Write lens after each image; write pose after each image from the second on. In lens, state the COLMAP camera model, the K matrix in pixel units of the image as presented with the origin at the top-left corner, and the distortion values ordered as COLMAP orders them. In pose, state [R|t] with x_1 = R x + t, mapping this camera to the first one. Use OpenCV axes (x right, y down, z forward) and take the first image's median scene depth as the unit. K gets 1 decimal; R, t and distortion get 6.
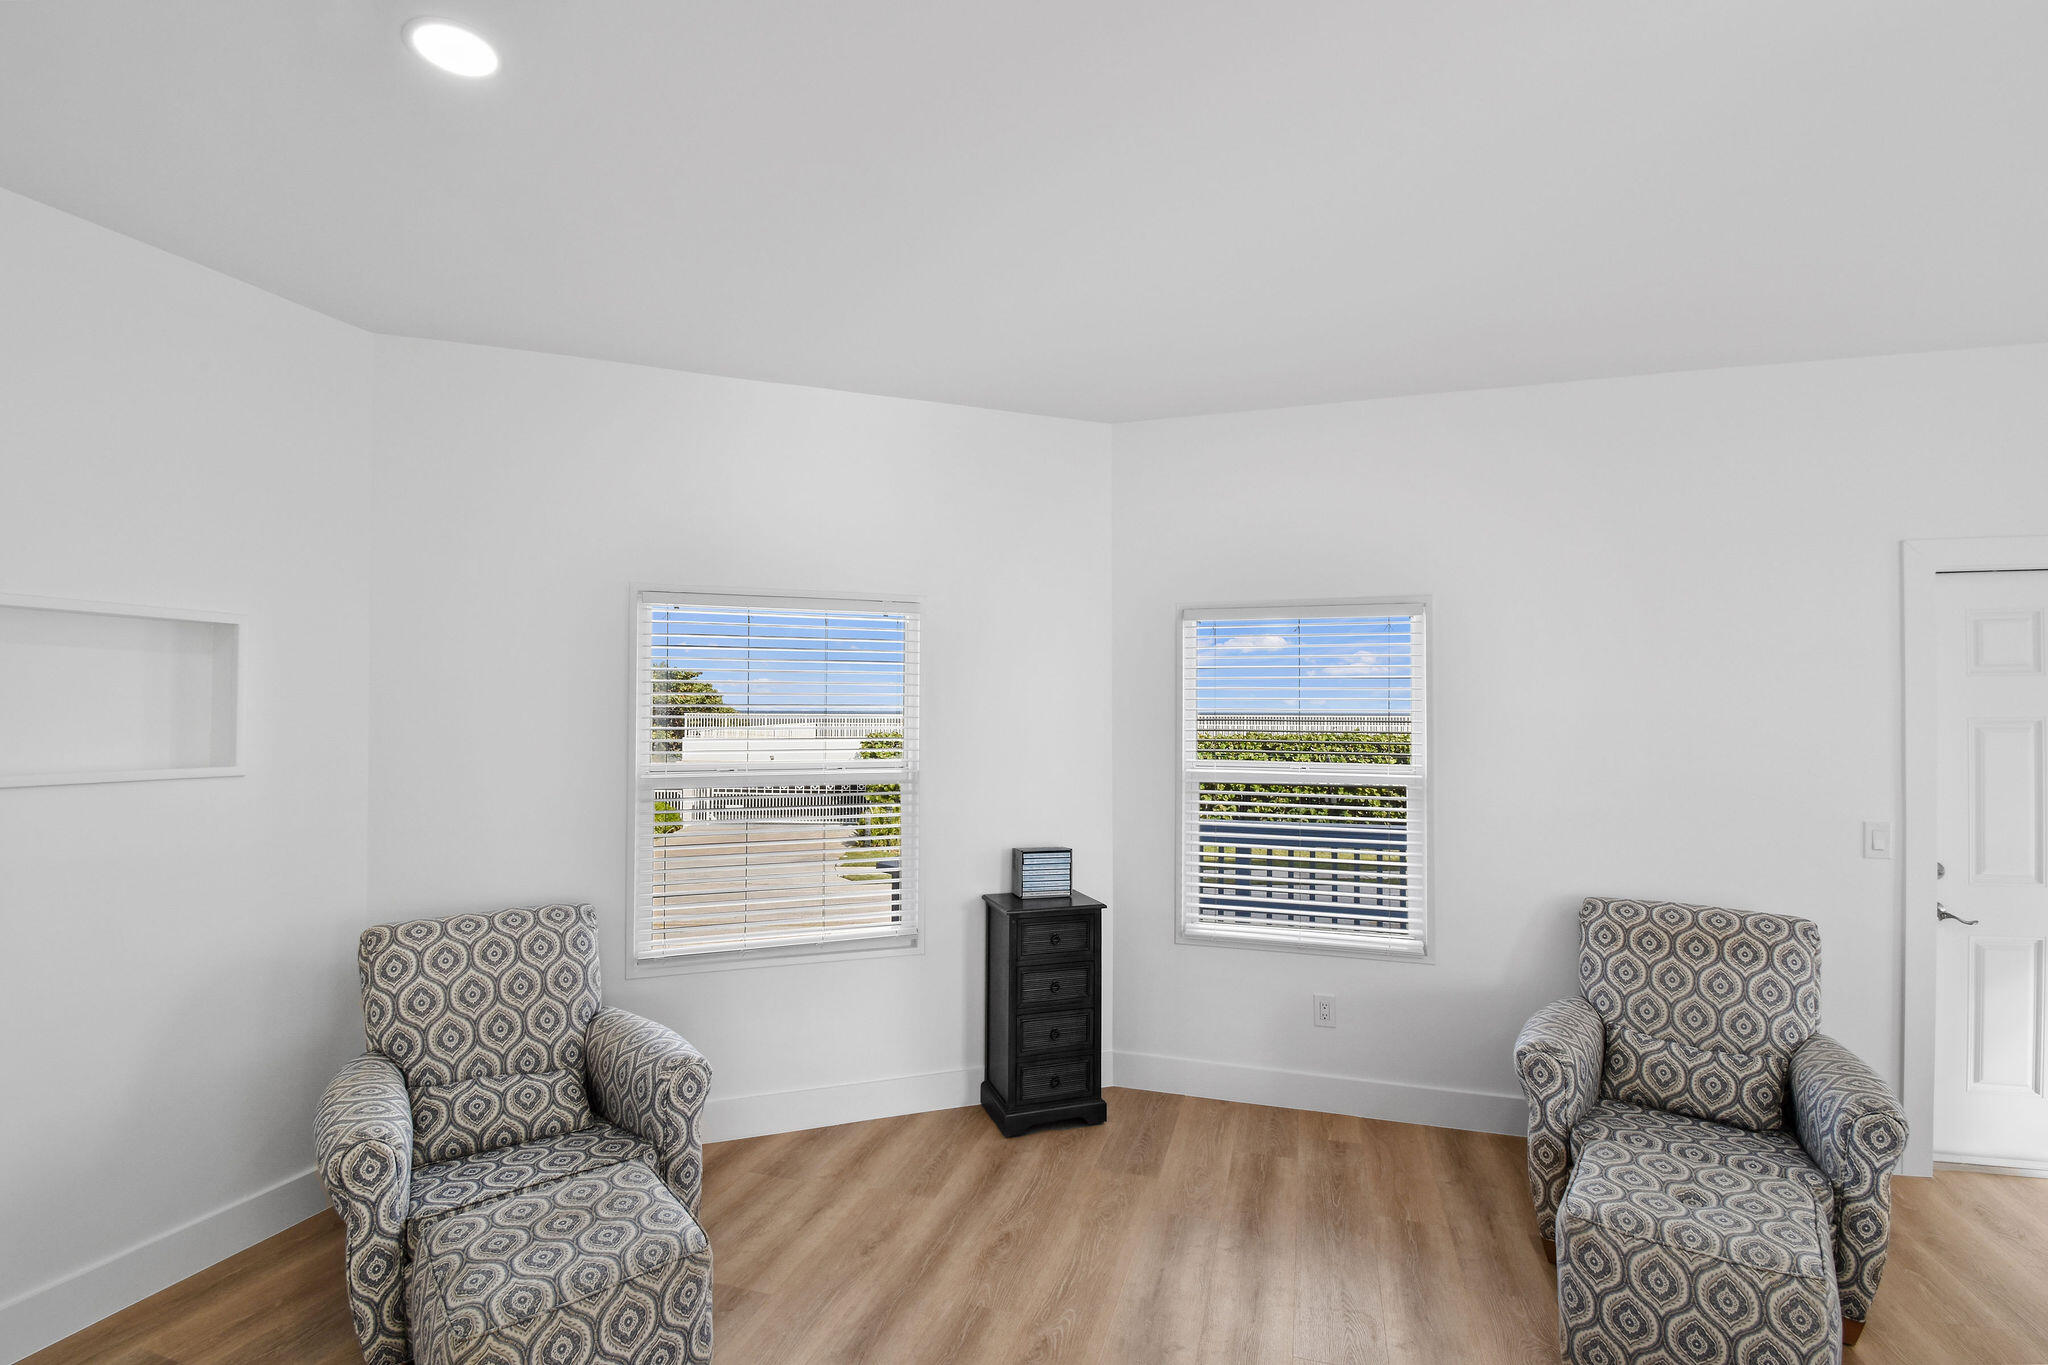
lens RADIAL K [[909.1, 0, 1024.0], [0, 909.1, 682.5], [0, 0, 1]] dist [-0.000804, -0.017452]
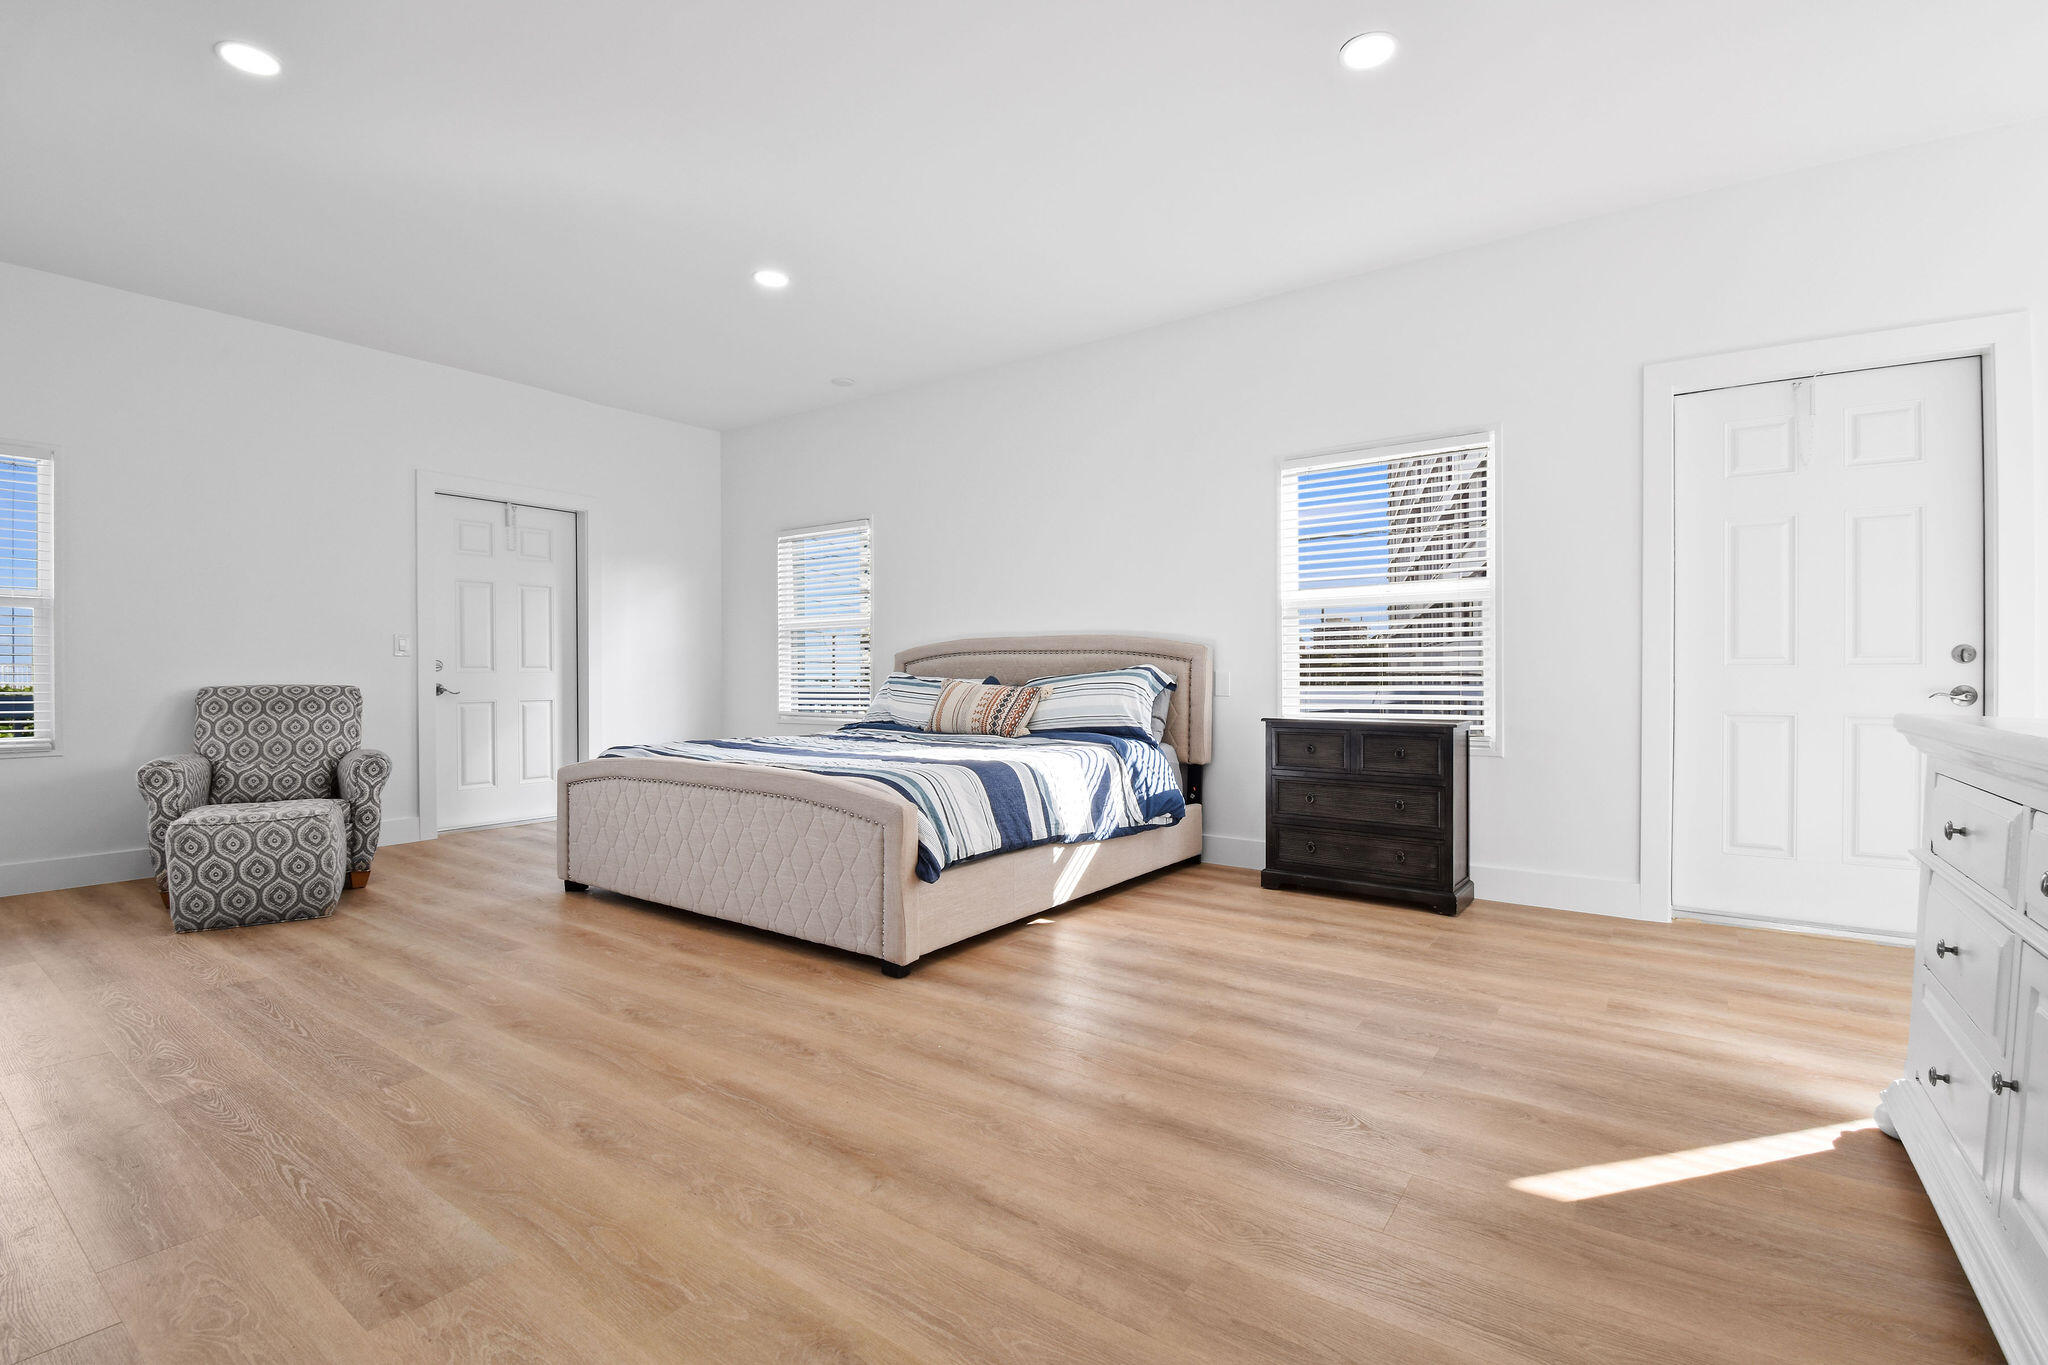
lens RADIAL K [[909.1, 0, 1024.0], [0, 909.1, 682.5], [0, 0, 1]] dist [-0.000804, -0.017452]
pose [[0.307735, -0.012571, 0.951389, -0.339482], [-0.016907, 0.999683, 0.018678, 0.220040], [-0.951322, -0.021832, 0.307425, -0.713409]]
